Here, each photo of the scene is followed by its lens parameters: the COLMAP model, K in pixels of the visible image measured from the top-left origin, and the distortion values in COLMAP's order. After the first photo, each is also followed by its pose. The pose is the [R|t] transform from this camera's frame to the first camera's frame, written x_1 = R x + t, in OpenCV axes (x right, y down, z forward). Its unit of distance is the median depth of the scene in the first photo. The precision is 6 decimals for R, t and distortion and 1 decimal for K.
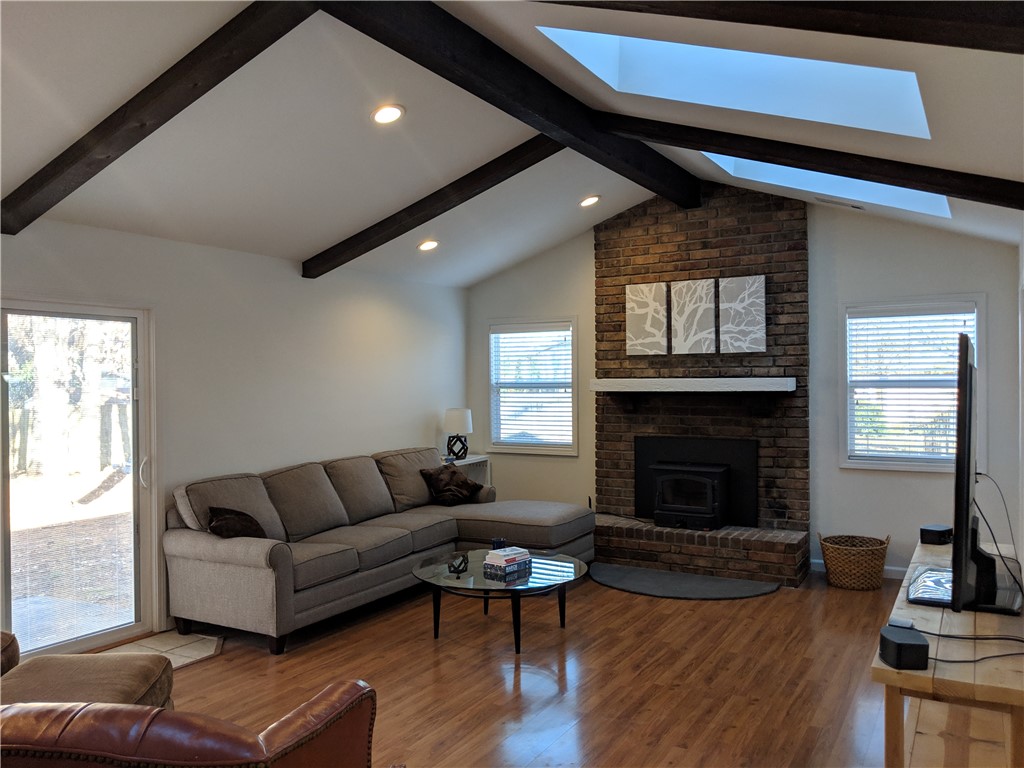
lens RADIAL K [[825.1, 0, 509.4], [0, 825.1, 383.9], [0, 0, 1]] dist [0.080506, -0.140579]
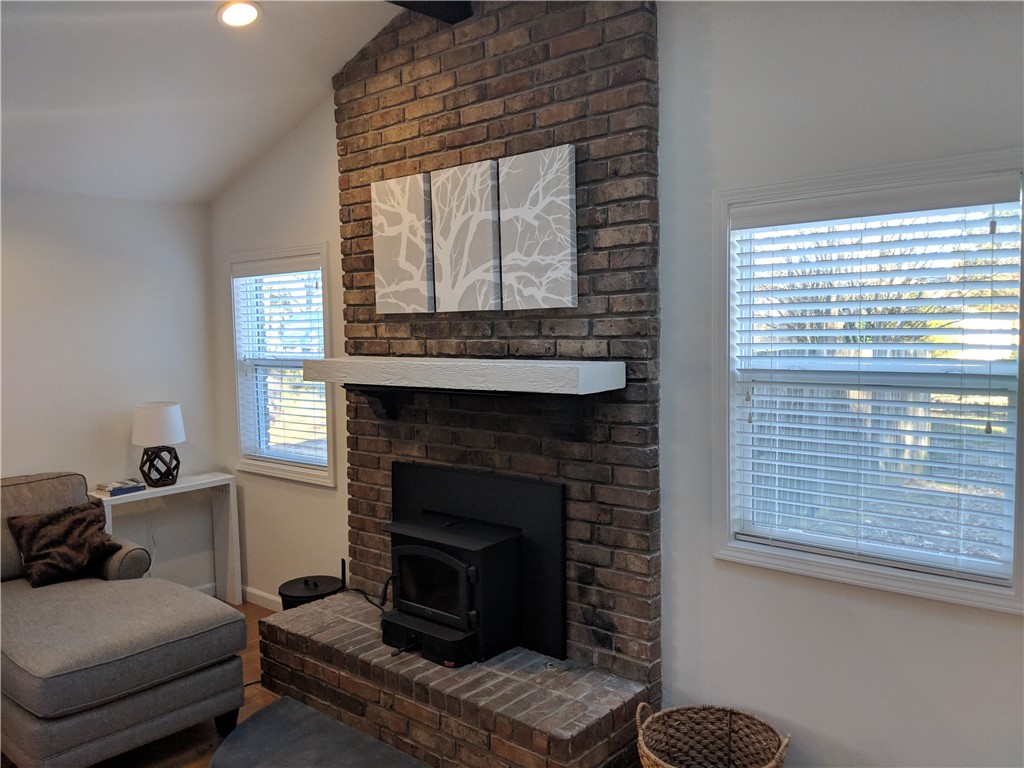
lens RADIAL K [[825.1, 0, 527.1], [0, 825.1, 382.8], [0, 0, 1]] dist [0.080506, -0.140579]
pose [[0.980822, 0.004052, -0.194865, 0.363167], [0.009010, 0.997772, 0.066098, -0.025854], [0.194699, -0.066586, 0.978600, 0.504816]]
